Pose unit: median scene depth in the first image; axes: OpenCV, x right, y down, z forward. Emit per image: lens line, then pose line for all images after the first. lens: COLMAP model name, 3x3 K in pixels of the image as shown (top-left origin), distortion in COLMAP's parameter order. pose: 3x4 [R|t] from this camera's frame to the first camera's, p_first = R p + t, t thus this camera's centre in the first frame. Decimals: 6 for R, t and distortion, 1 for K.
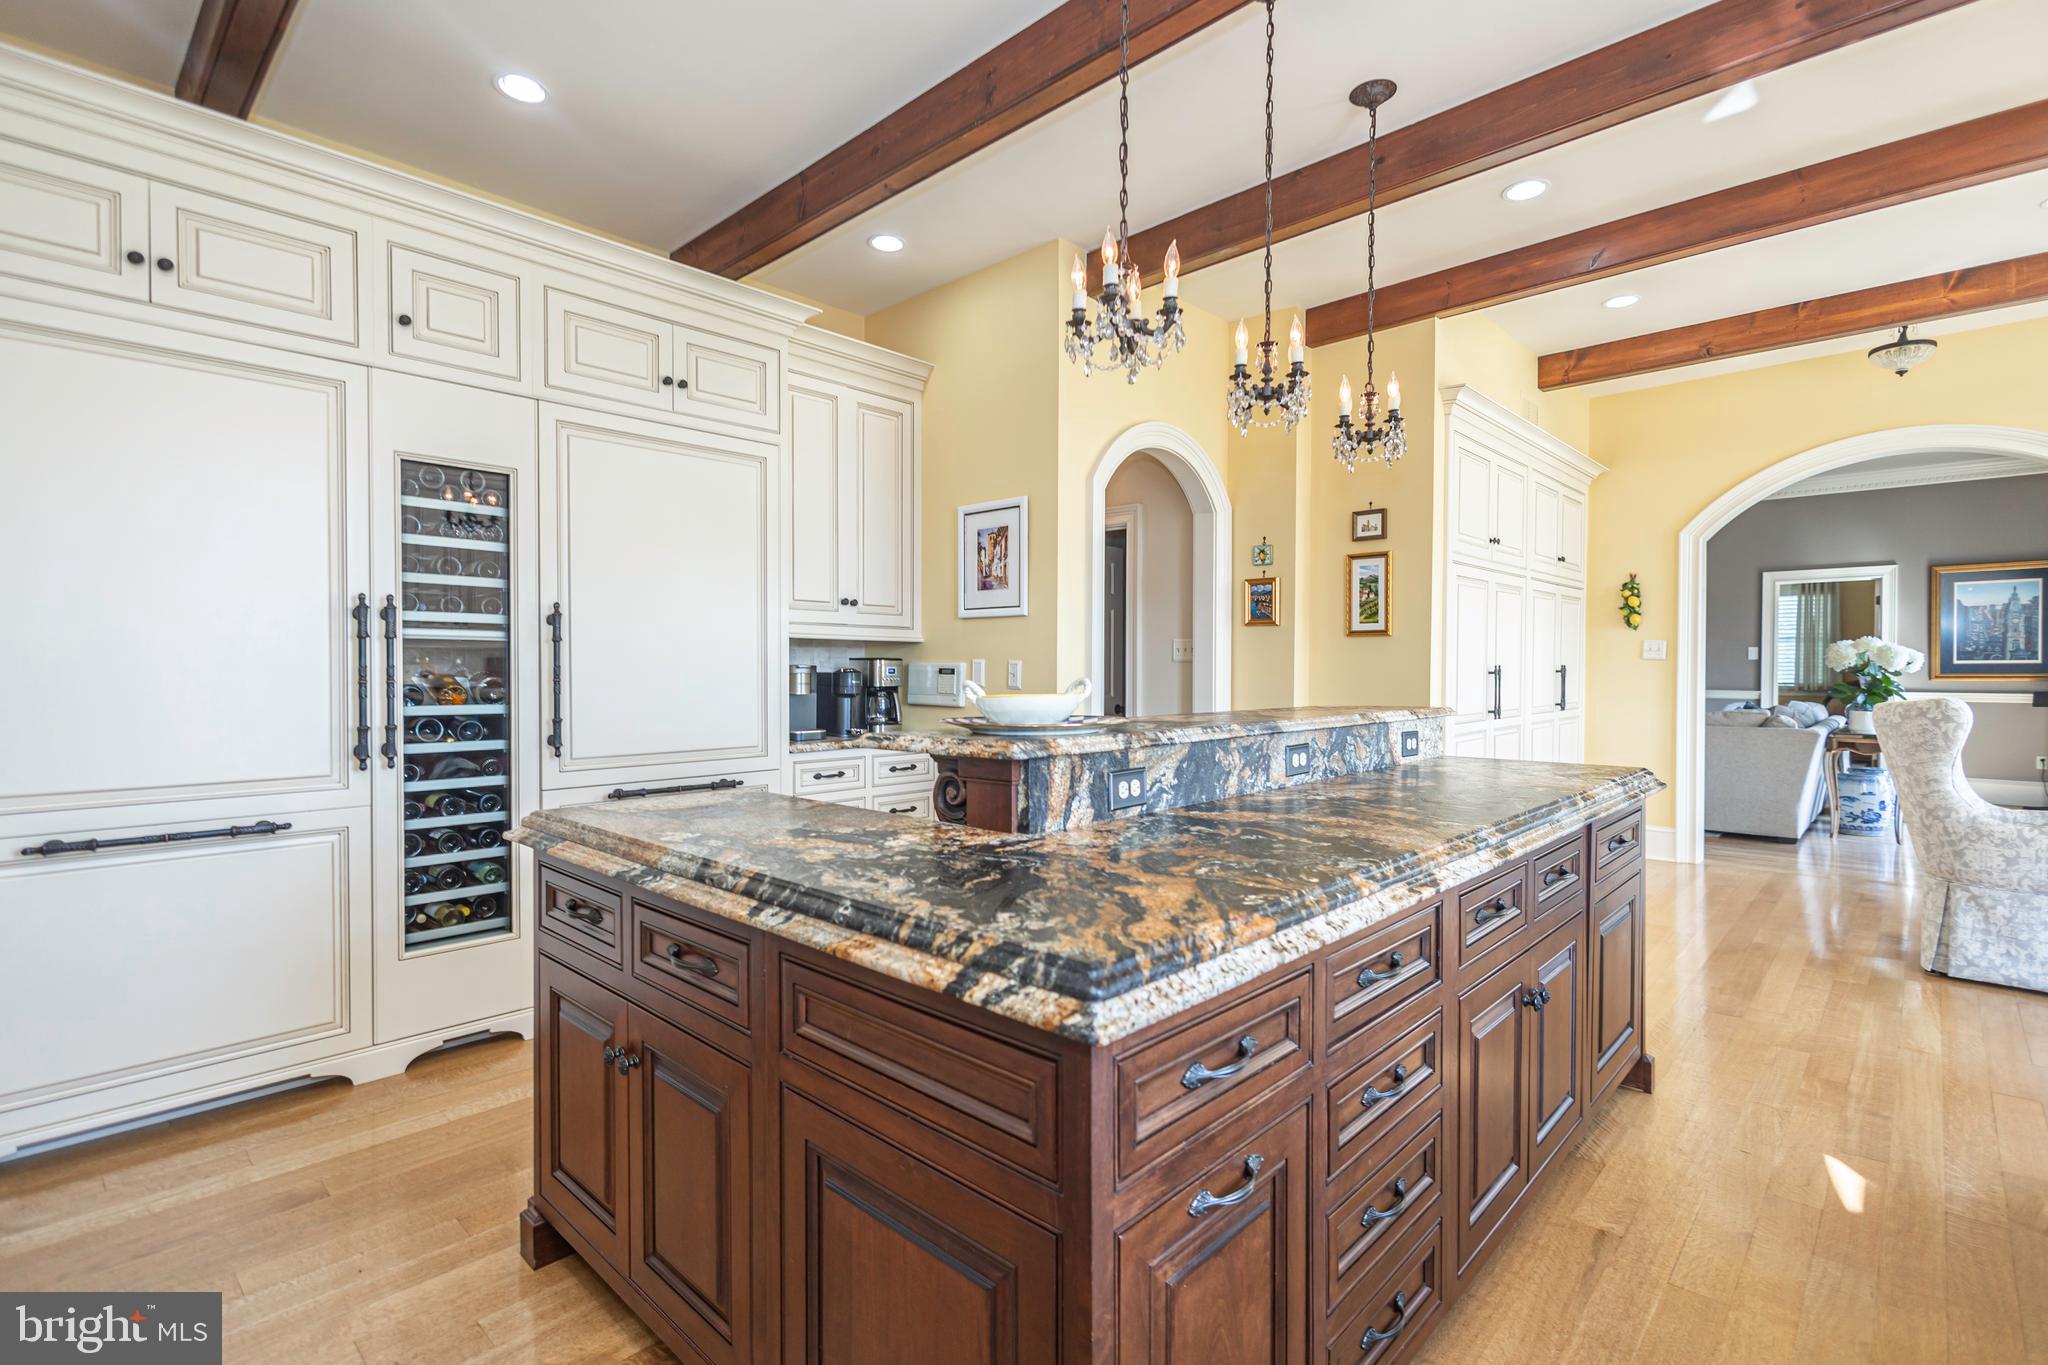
lens RADIAL K [[953.8, 0, 1026.0], [0, 953.8, 683.0], [0, 0, 1]] dist [0.009575, -0.001464]
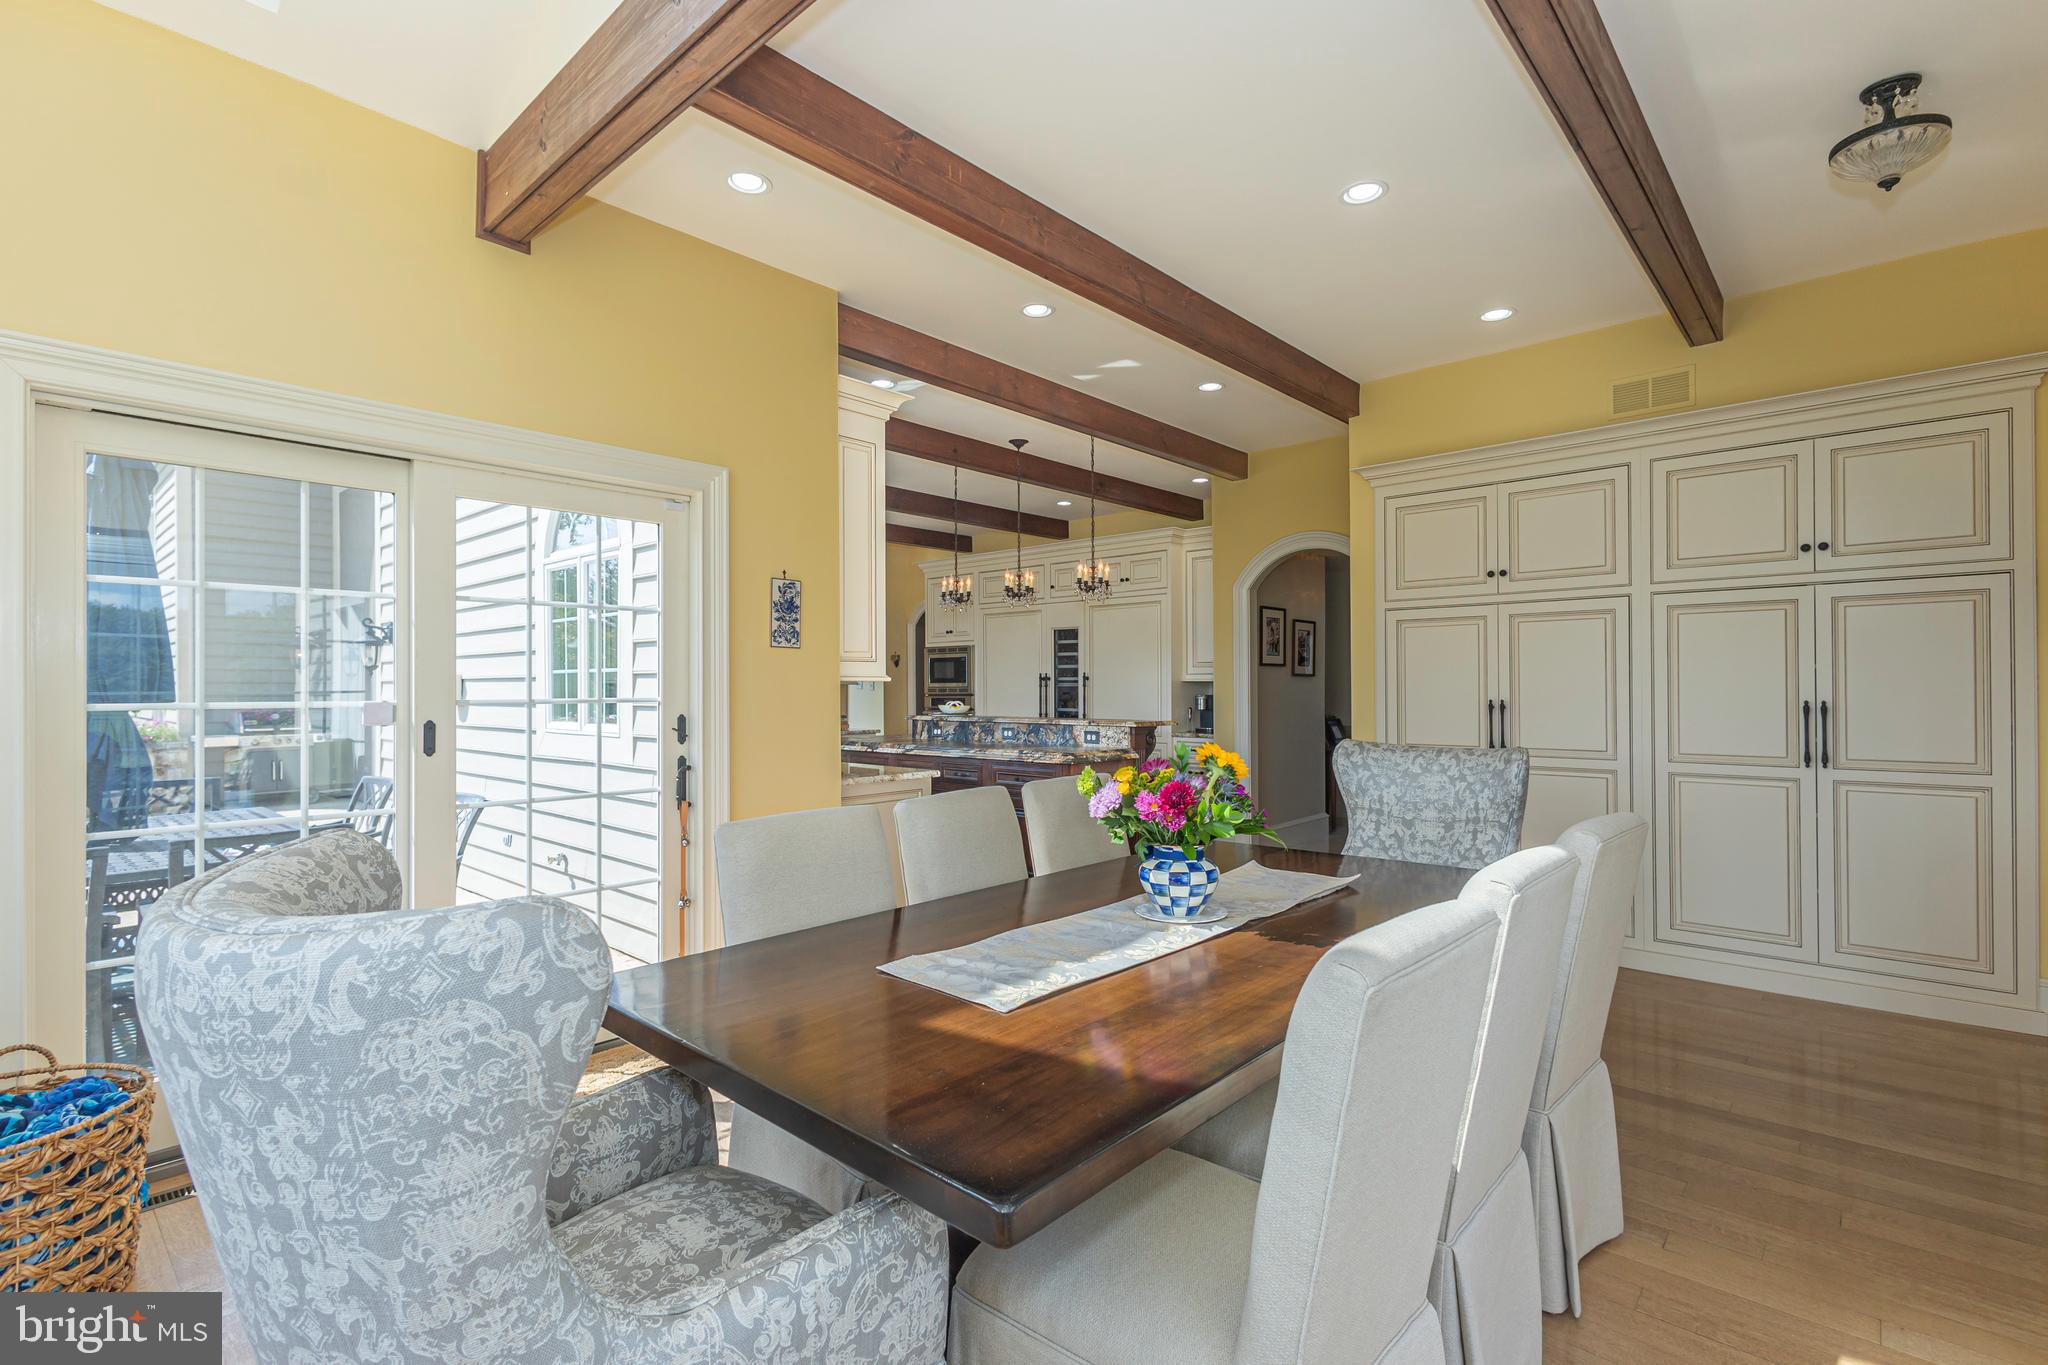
lens RADIAL K [[953.8, 0, 1025.3], [0, 953.8, 683.9], [0, 0, 1]] dist [0.009575, -0.001464]
pose [[0.012759, -0.004685, -0.999908, 2.387895], [-0.009357, 0.999945, -0.004805, -0.036941], [0.999875, 0.009418, 0.012715, 0.824554]]
